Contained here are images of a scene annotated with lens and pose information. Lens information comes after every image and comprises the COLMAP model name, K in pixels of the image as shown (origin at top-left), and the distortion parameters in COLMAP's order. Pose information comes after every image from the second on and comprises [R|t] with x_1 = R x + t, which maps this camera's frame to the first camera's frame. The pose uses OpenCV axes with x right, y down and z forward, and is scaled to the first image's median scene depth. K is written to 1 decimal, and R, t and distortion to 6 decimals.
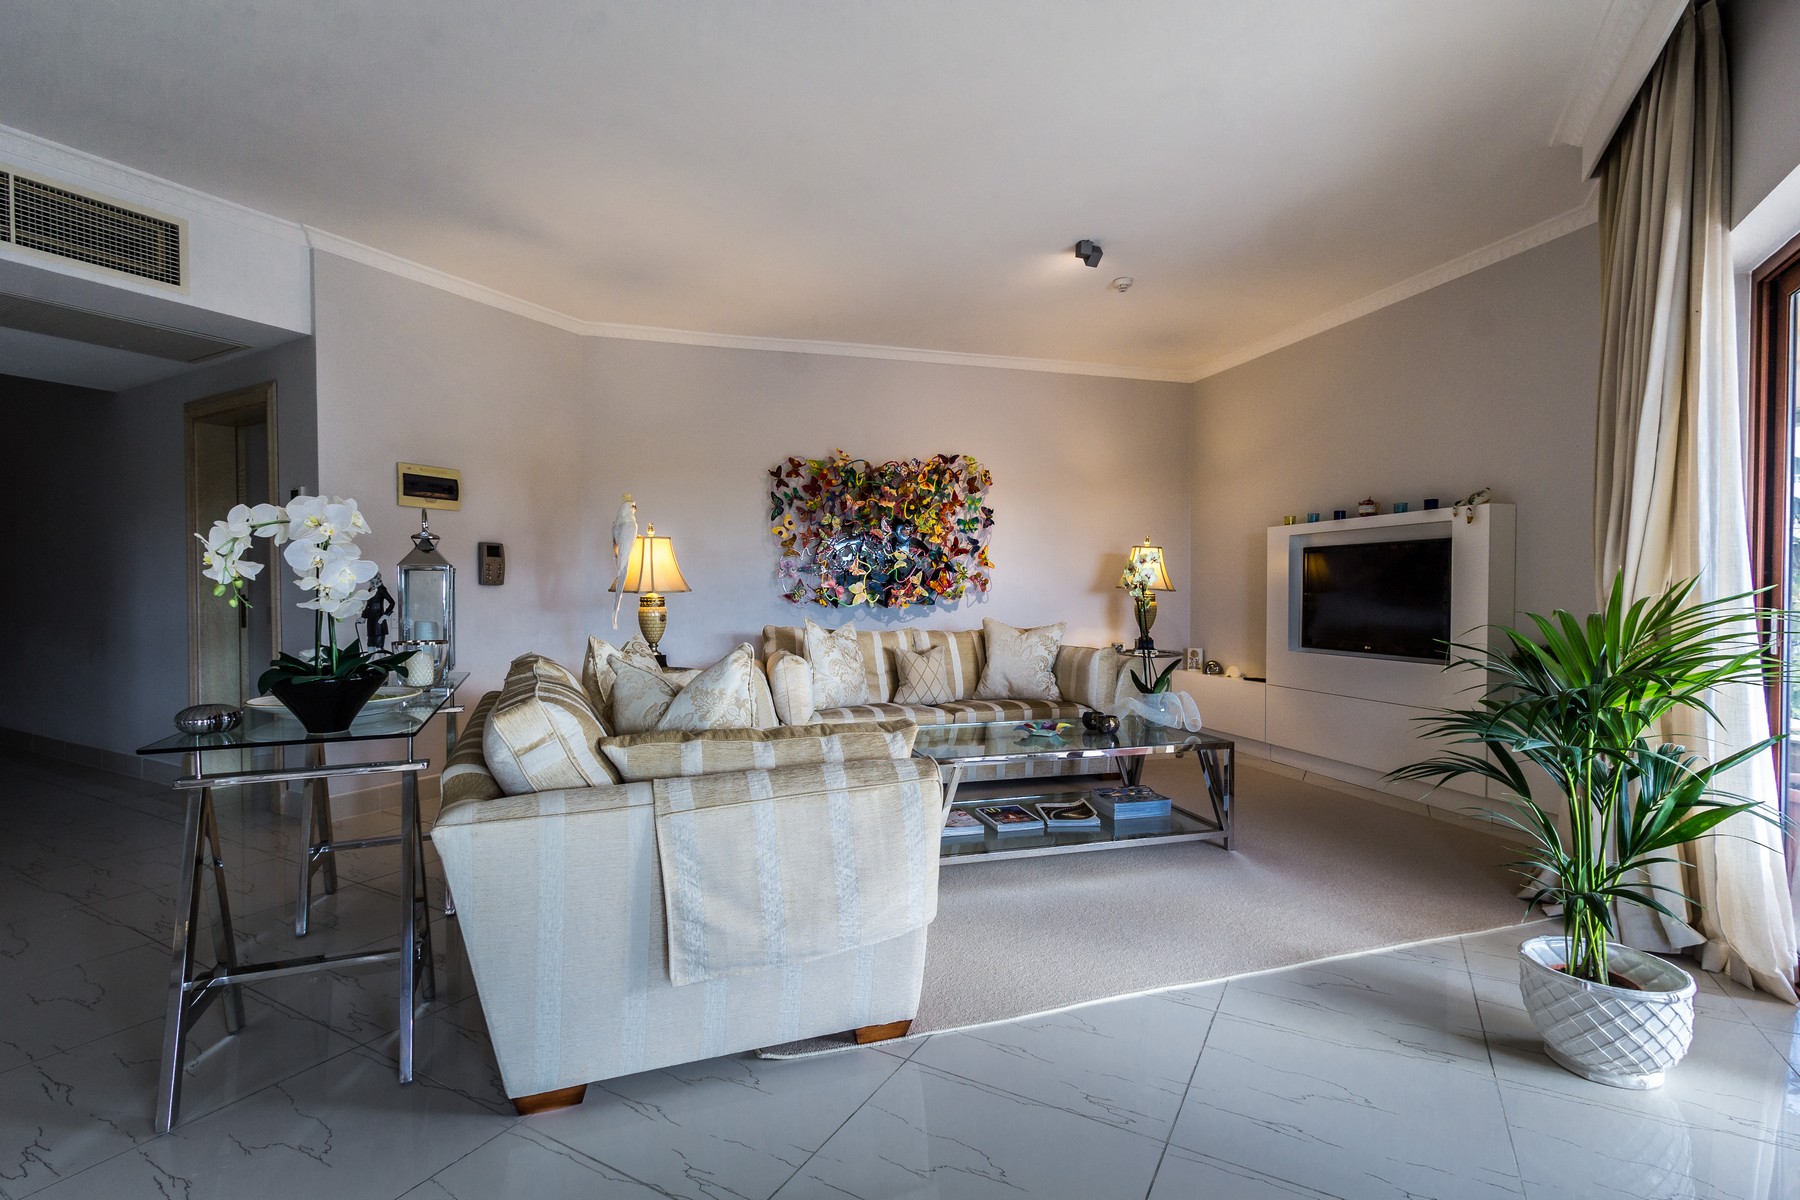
lens RADIAL K [[837.2, 0, 899.4], [0, 837.2, 604.4], [0, 0, 1]] dist [-0.005357, -0.000491]
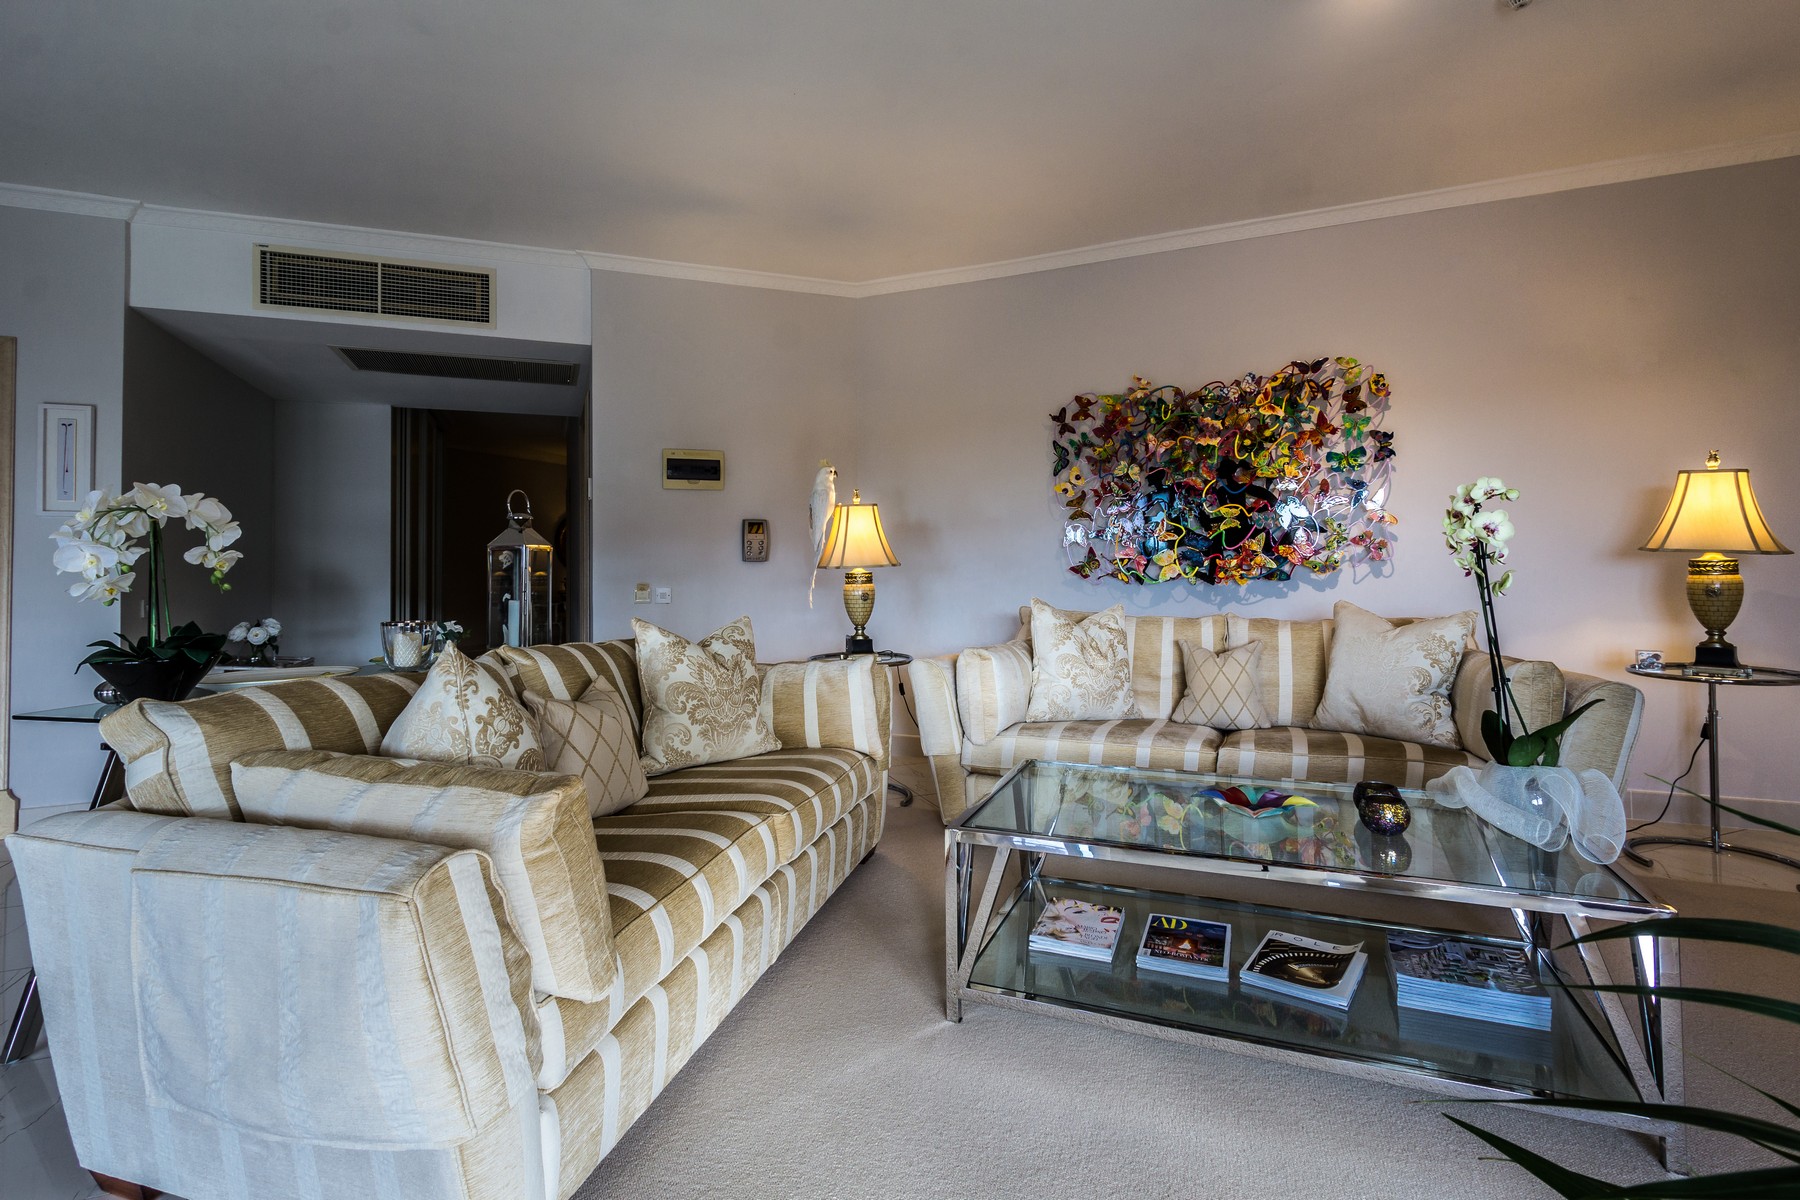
lens RADIAL K [[837.2, 0, 909.7], [0, 837.2, 552.1], [0, 0, 1]] dist [-0.005357, -0.000491]
pose [[0.771081, -0.019412, -0.636441, 0.247767], [0.002895, 0.999632, -0.026982, -0.005381], [0.636731, 0.018963, 0.770853, 0.283163]]
